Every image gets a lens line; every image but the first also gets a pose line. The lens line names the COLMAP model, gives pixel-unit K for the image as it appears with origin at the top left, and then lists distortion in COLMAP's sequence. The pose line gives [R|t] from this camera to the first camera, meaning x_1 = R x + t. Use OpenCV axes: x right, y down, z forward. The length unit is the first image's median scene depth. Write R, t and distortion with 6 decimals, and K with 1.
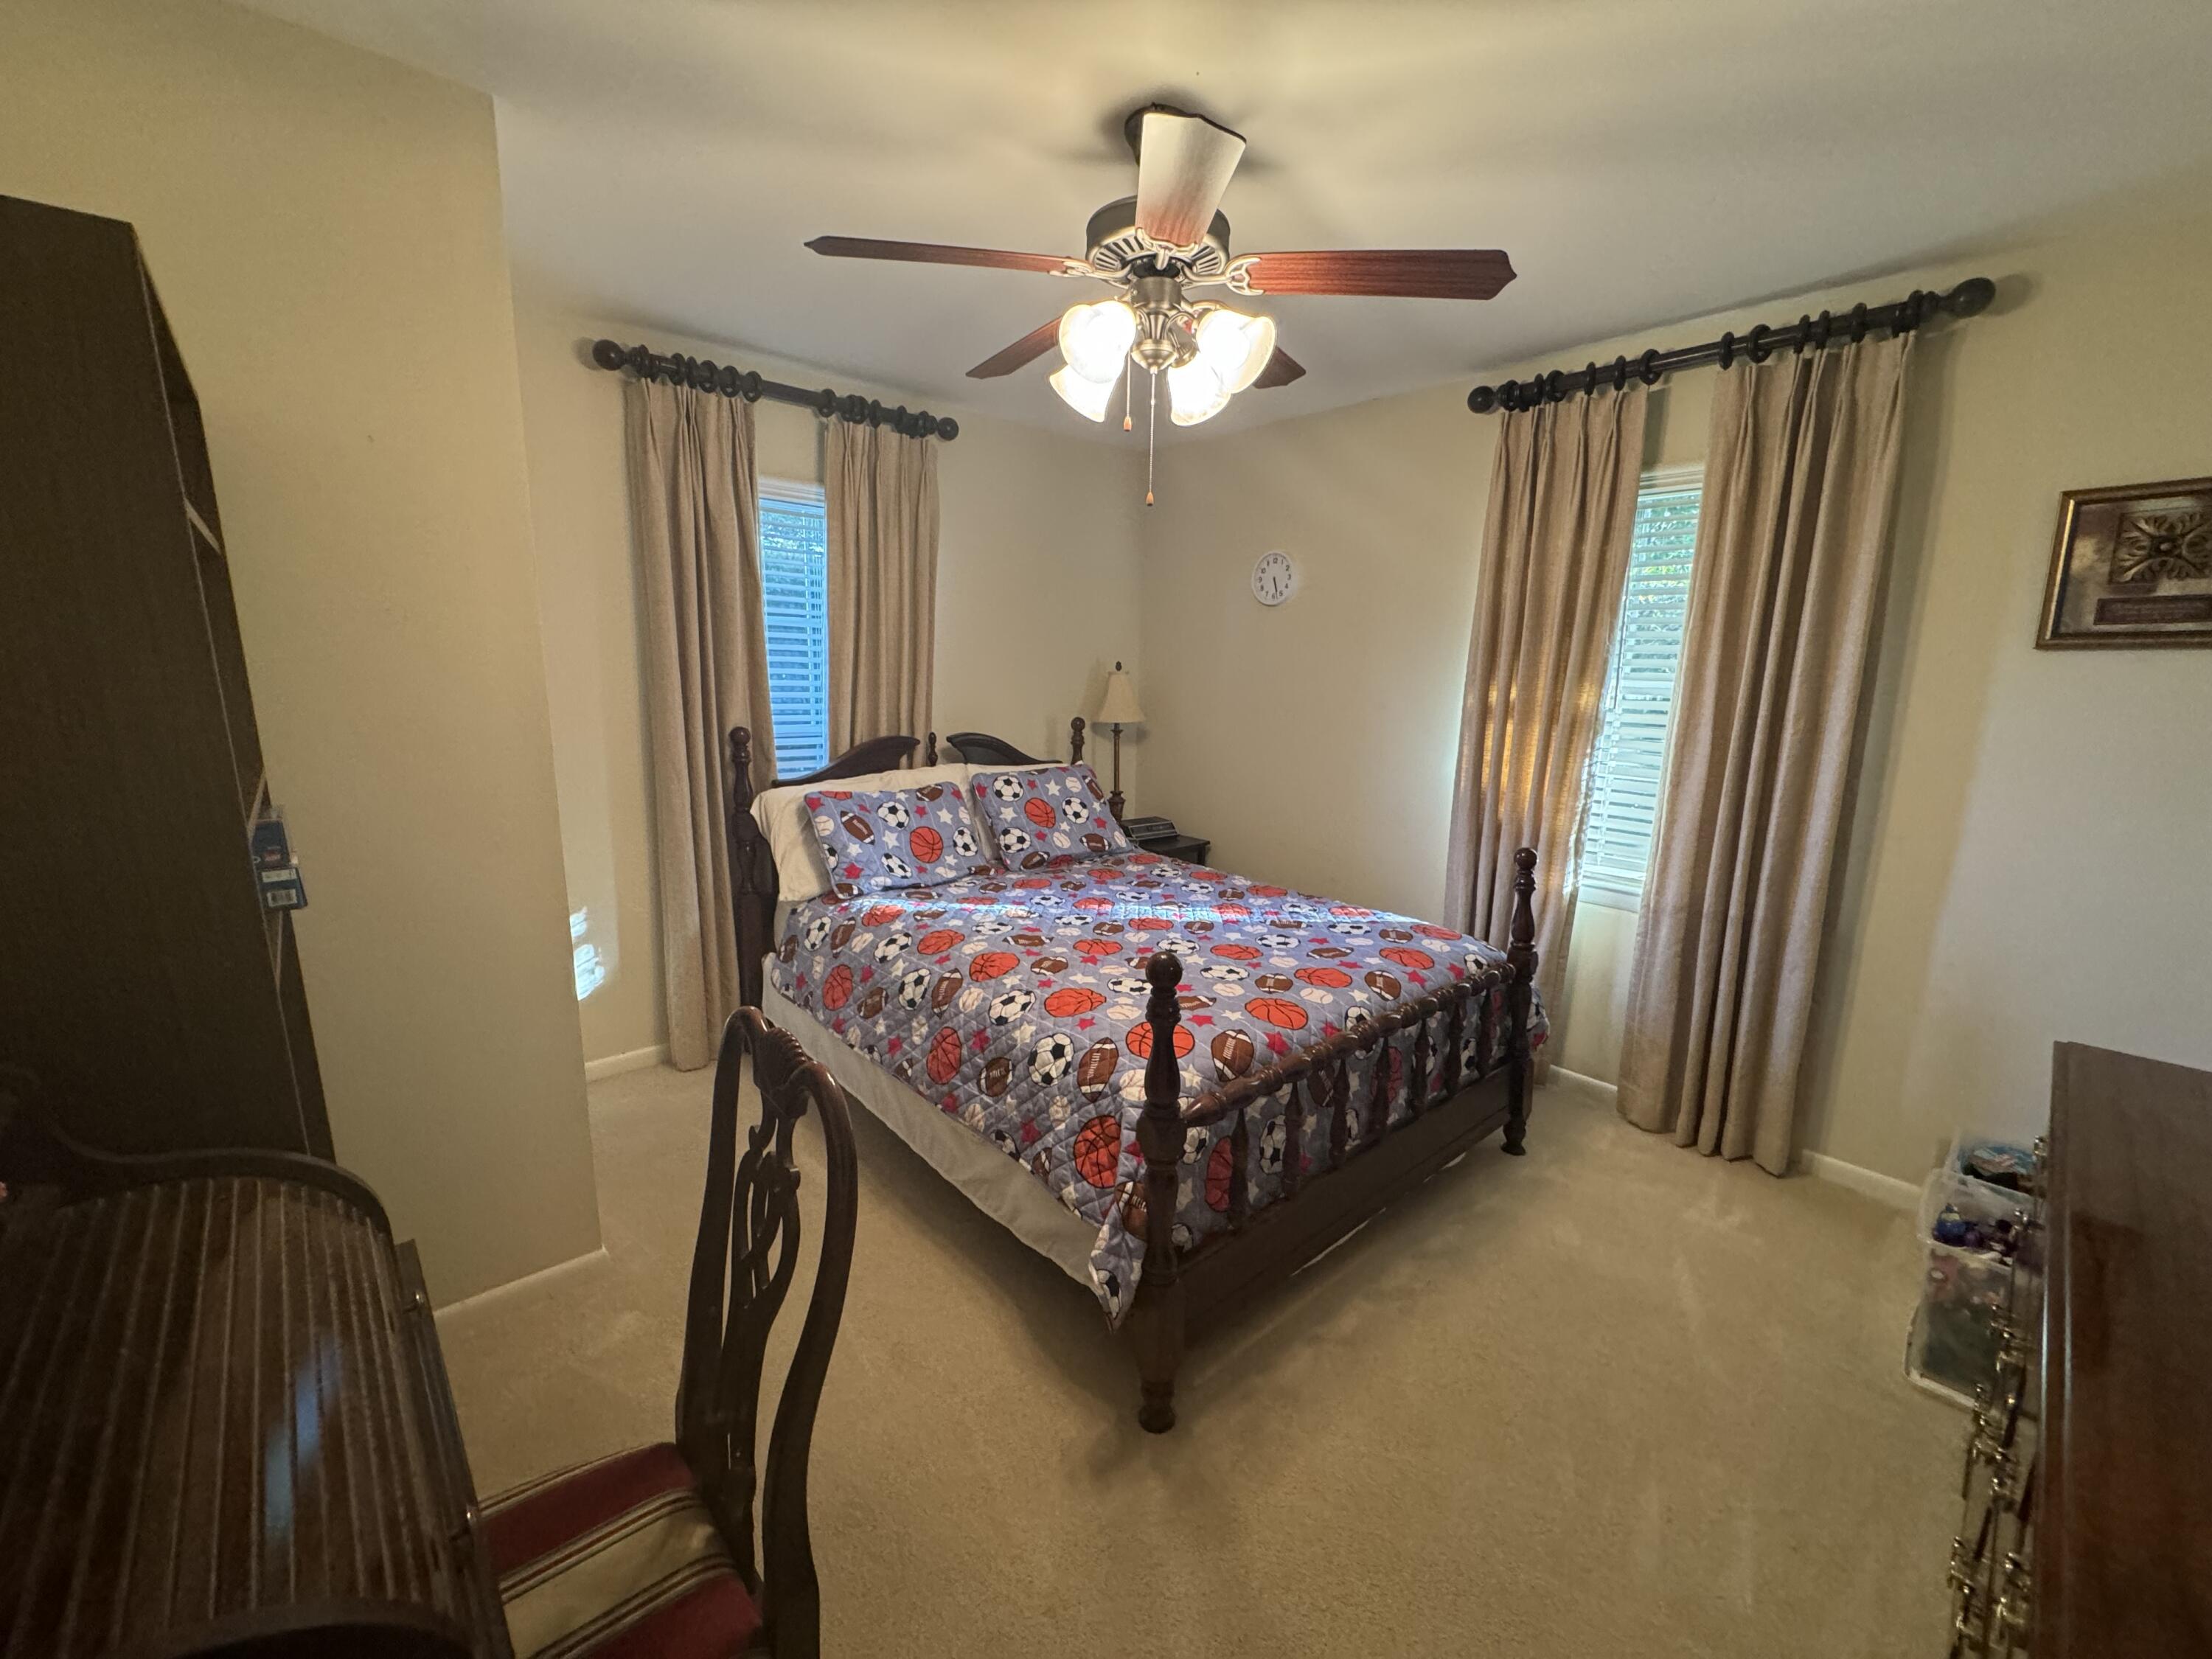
lens RADIAL K [[897.6, 0, 1097.4], [0, 897.6, 833.4], [0, 0, 1]] dist [-0.001308, 0.000018]
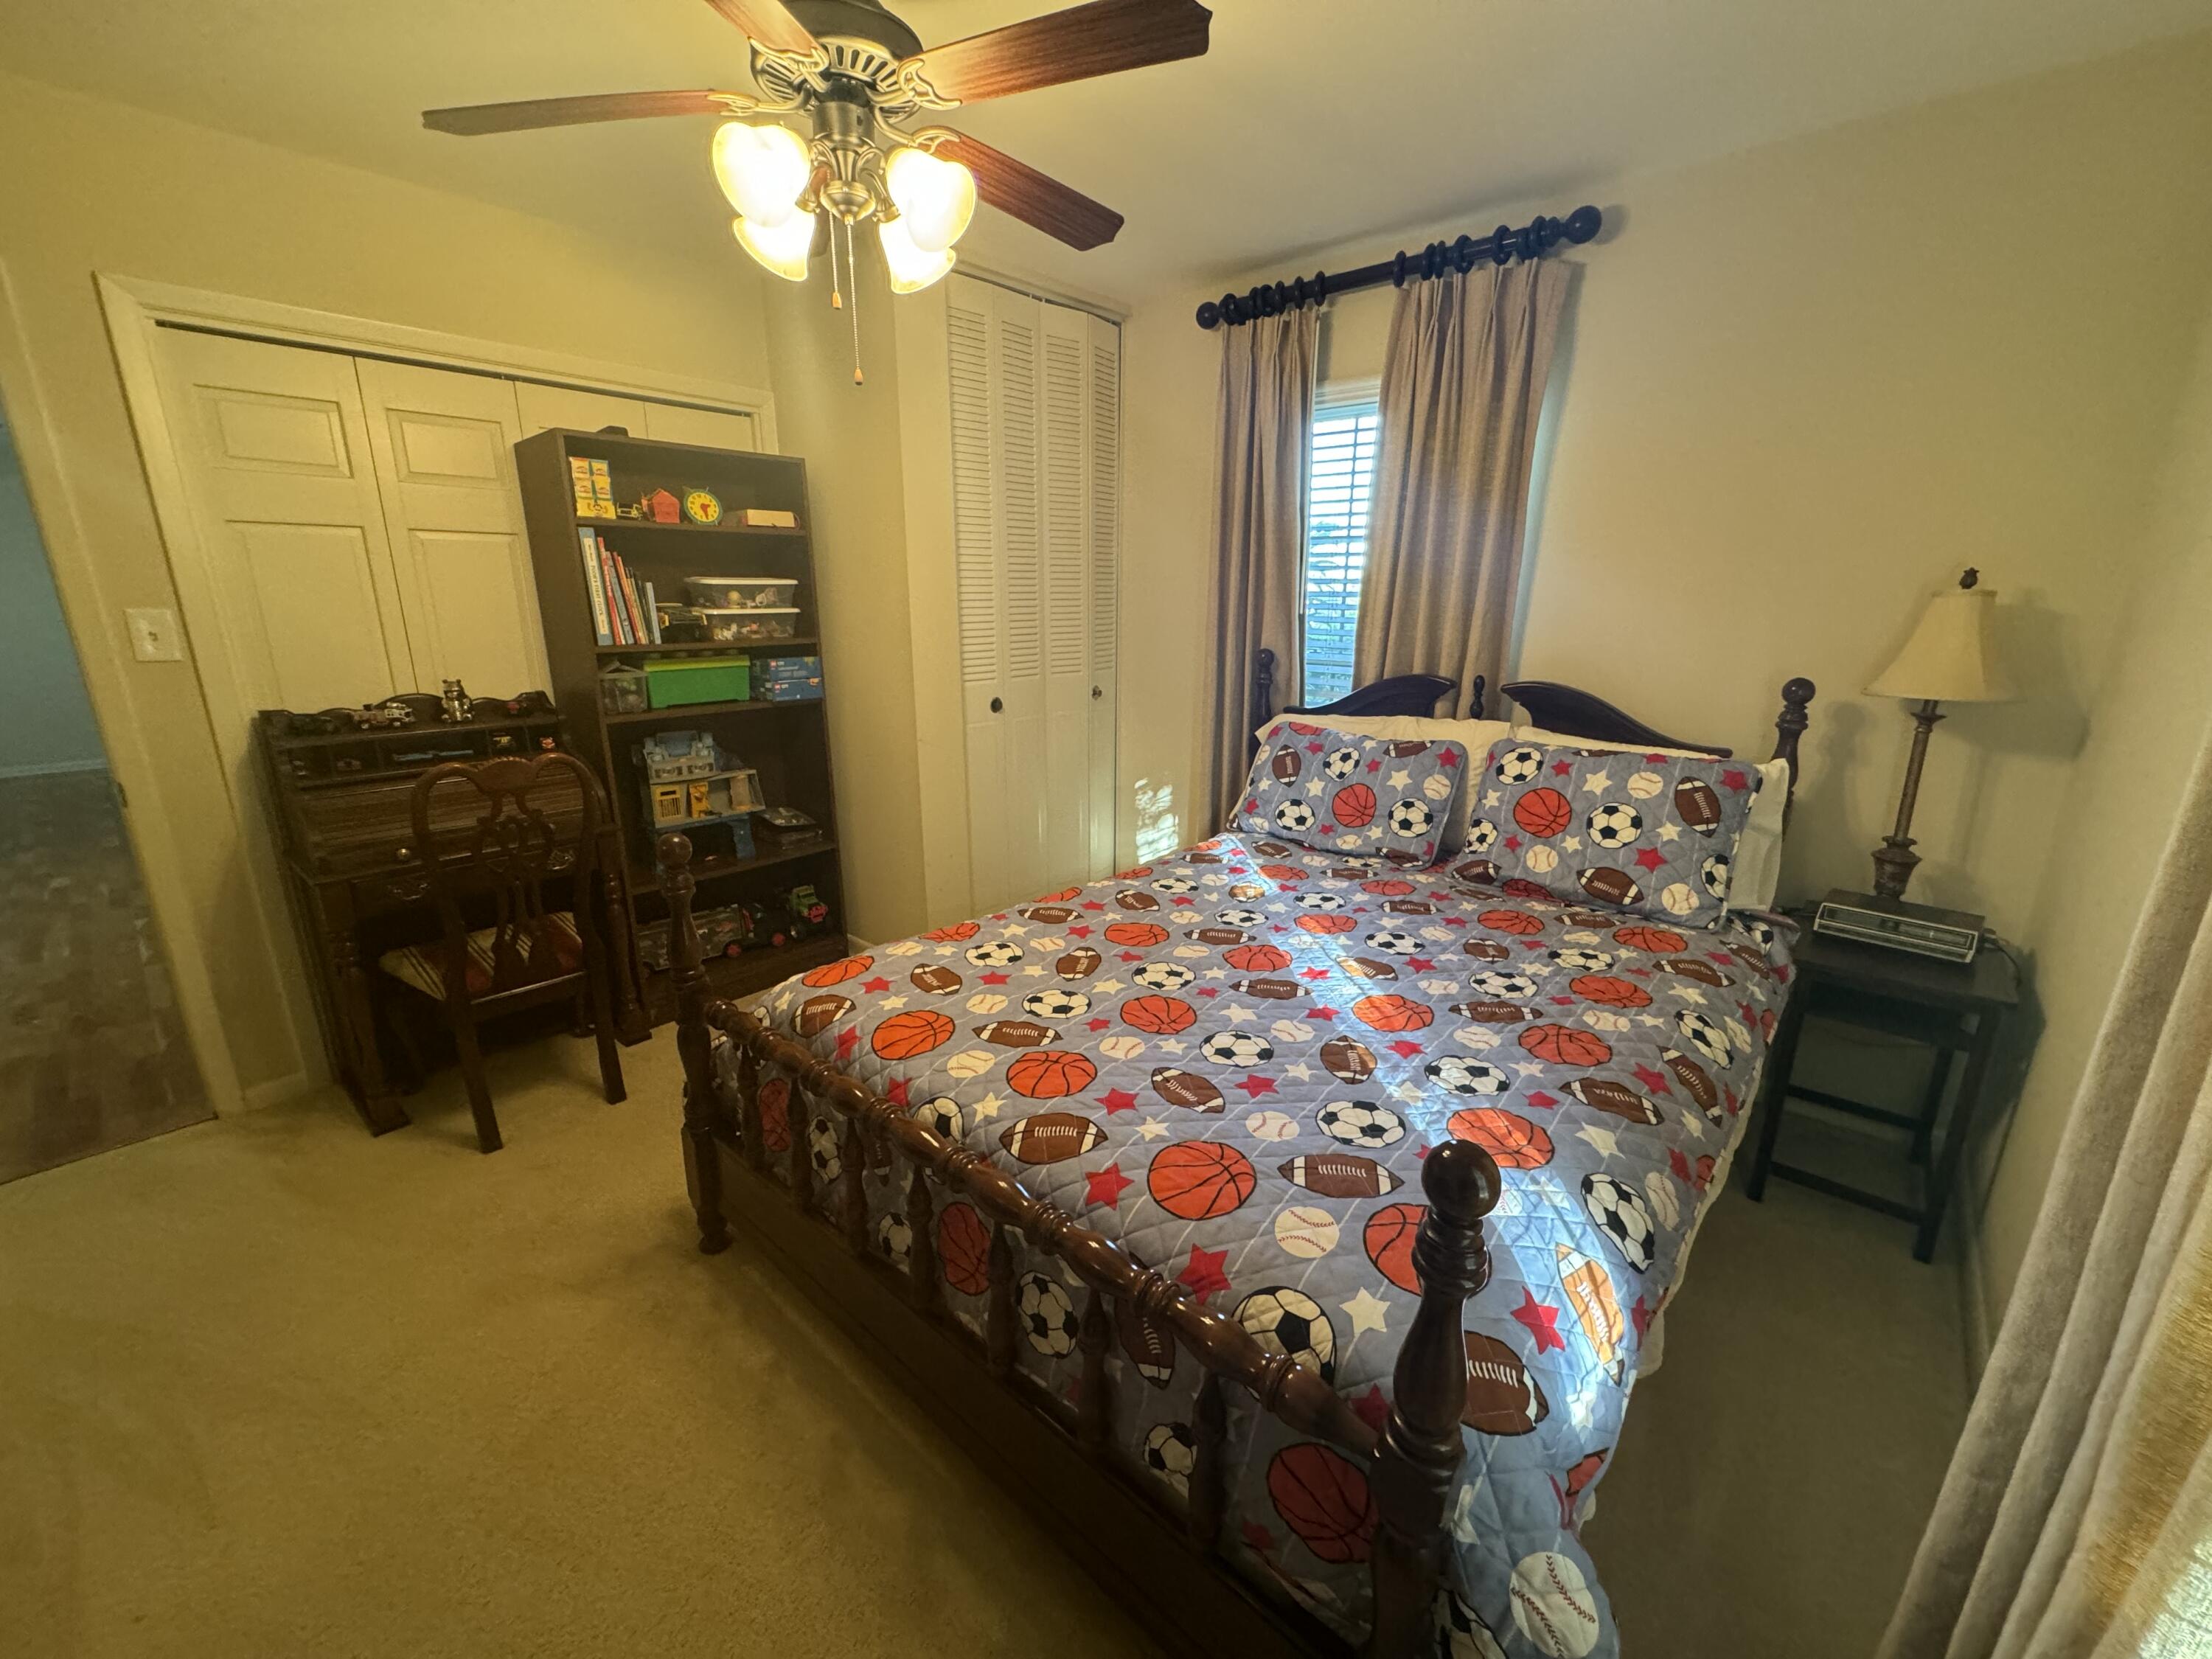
lens RADIAL K [[897.6, 0, 1101.2], [0, 897.6, 825.4], [0, 0, 1]] dist [-0.001308, 0.000018]
pose [[0.104845, 0.233797, -0.966616, 0.669351], [-0.184488, 0.959674, 0.212107, -0.115876], [0.977226, 0.156091, 0.143750, 0.755880]]
